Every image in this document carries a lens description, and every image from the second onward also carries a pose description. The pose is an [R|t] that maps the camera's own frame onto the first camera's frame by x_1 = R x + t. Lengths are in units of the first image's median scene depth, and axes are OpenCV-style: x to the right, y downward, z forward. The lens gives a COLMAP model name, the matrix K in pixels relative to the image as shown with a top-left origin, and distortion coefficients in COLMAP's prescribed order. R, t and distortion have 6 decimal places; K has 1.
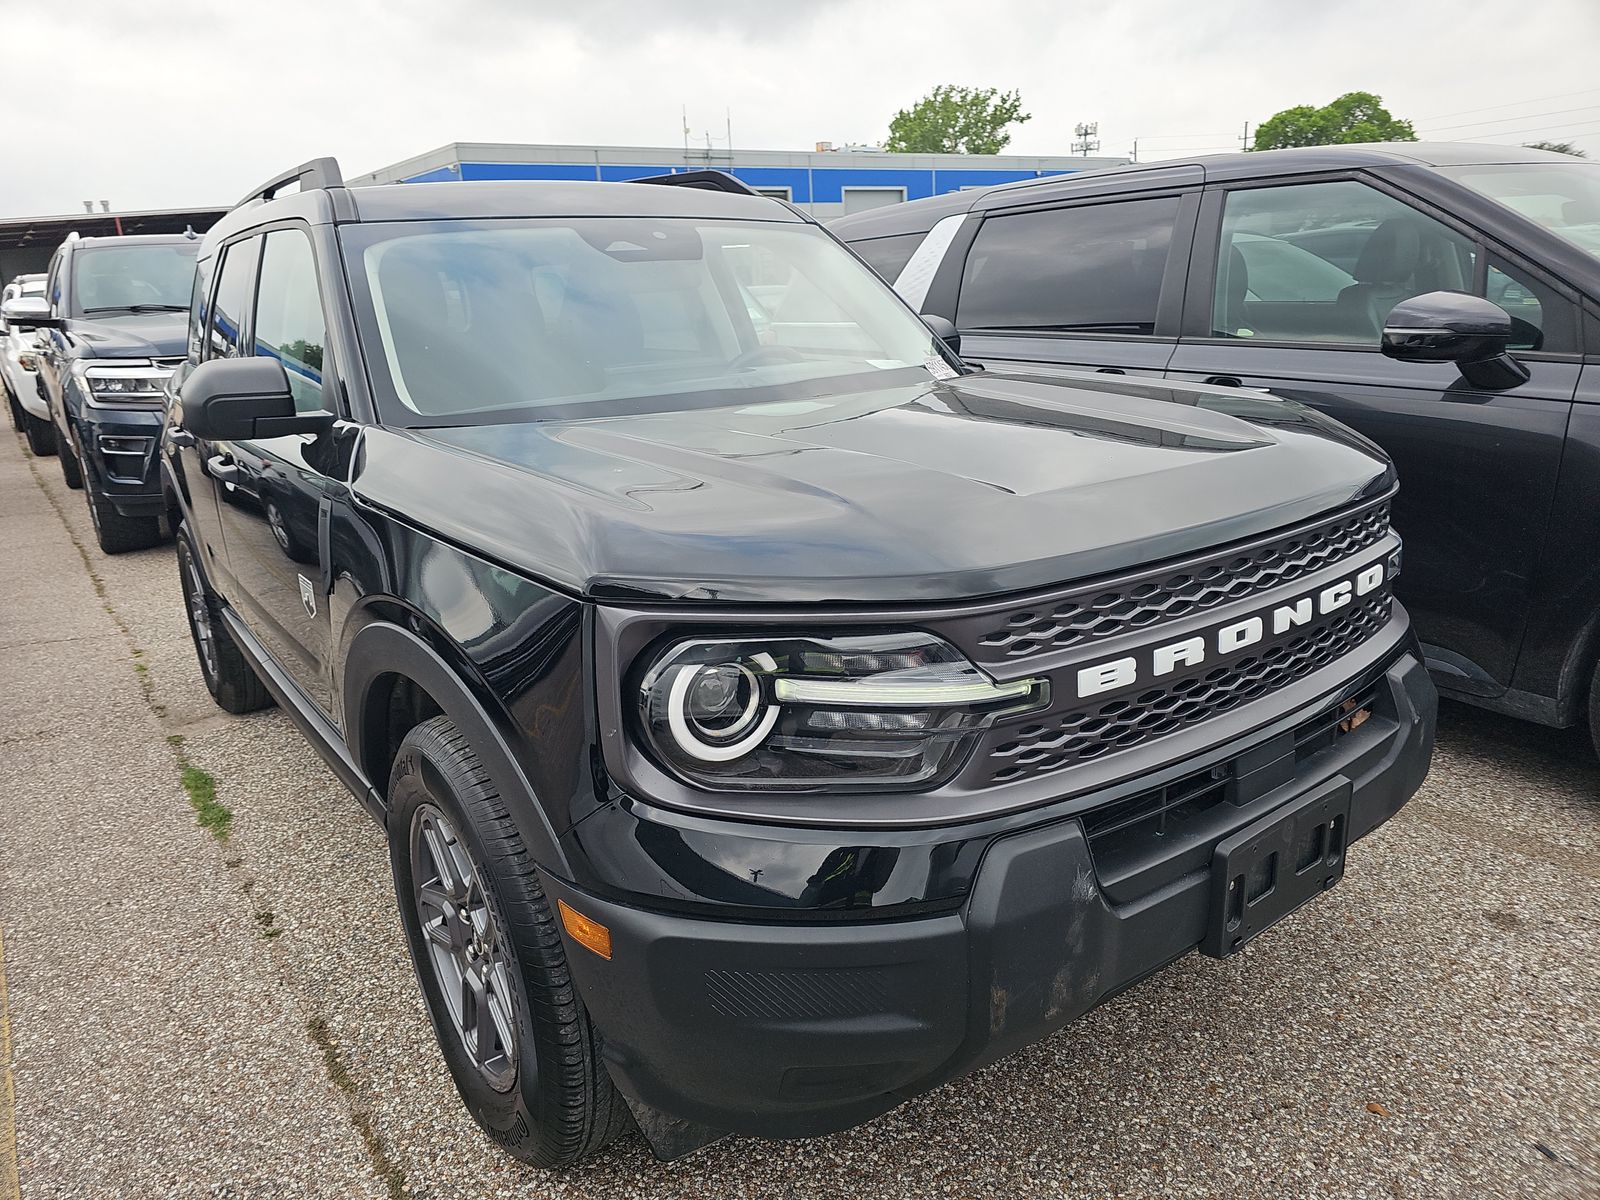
lens RADIAL K [[1067.6, 0, 824.0], [0, 1067.6, 592.1], [0, 0, 1]] dist [0.057032, -0.058202]
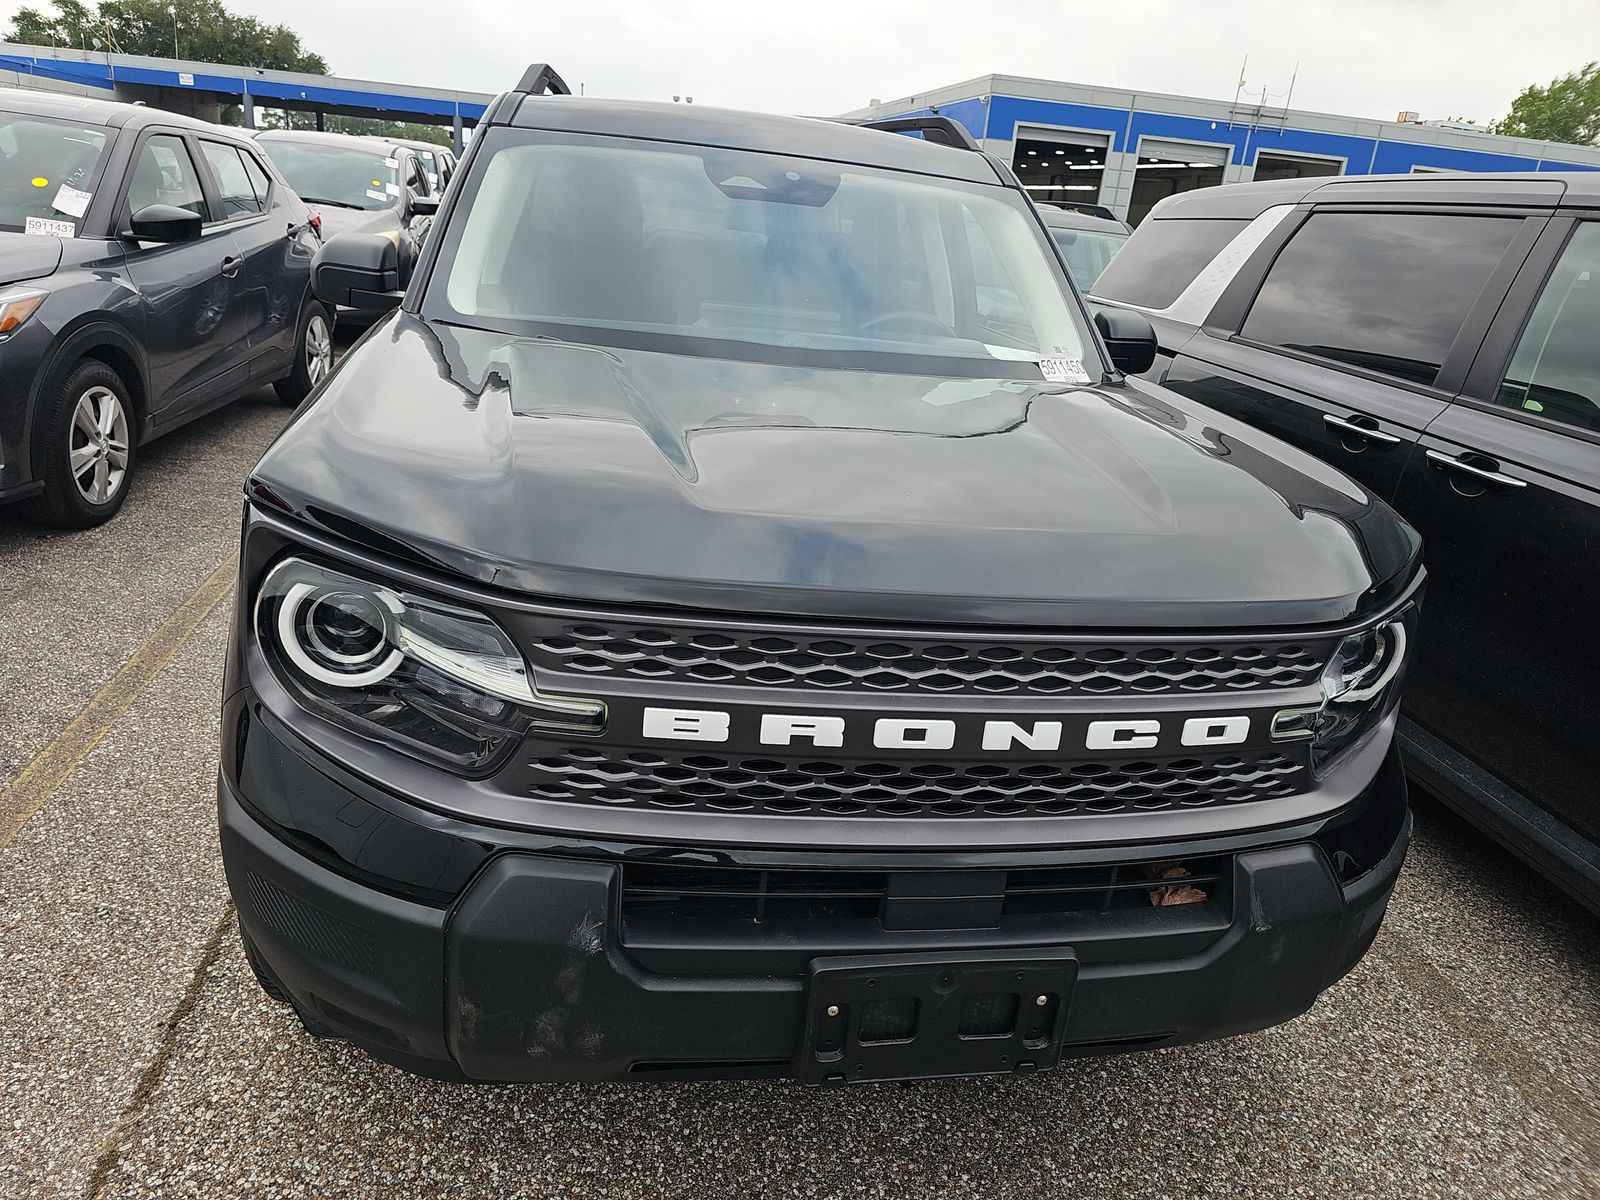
lens RADIAL K [[1076.0, 0, 800.0], [0, 1076.0, 600.0], [0, 0, 1]] dist [0.056499, -0.056133]
pose [[0.889266, 0.273989, -0.366247, 0.574342], [-0.256053, 0.961708, 0.097745, -0.115887], [0.379004, 0.006858, 0.925370, 0.194772]]
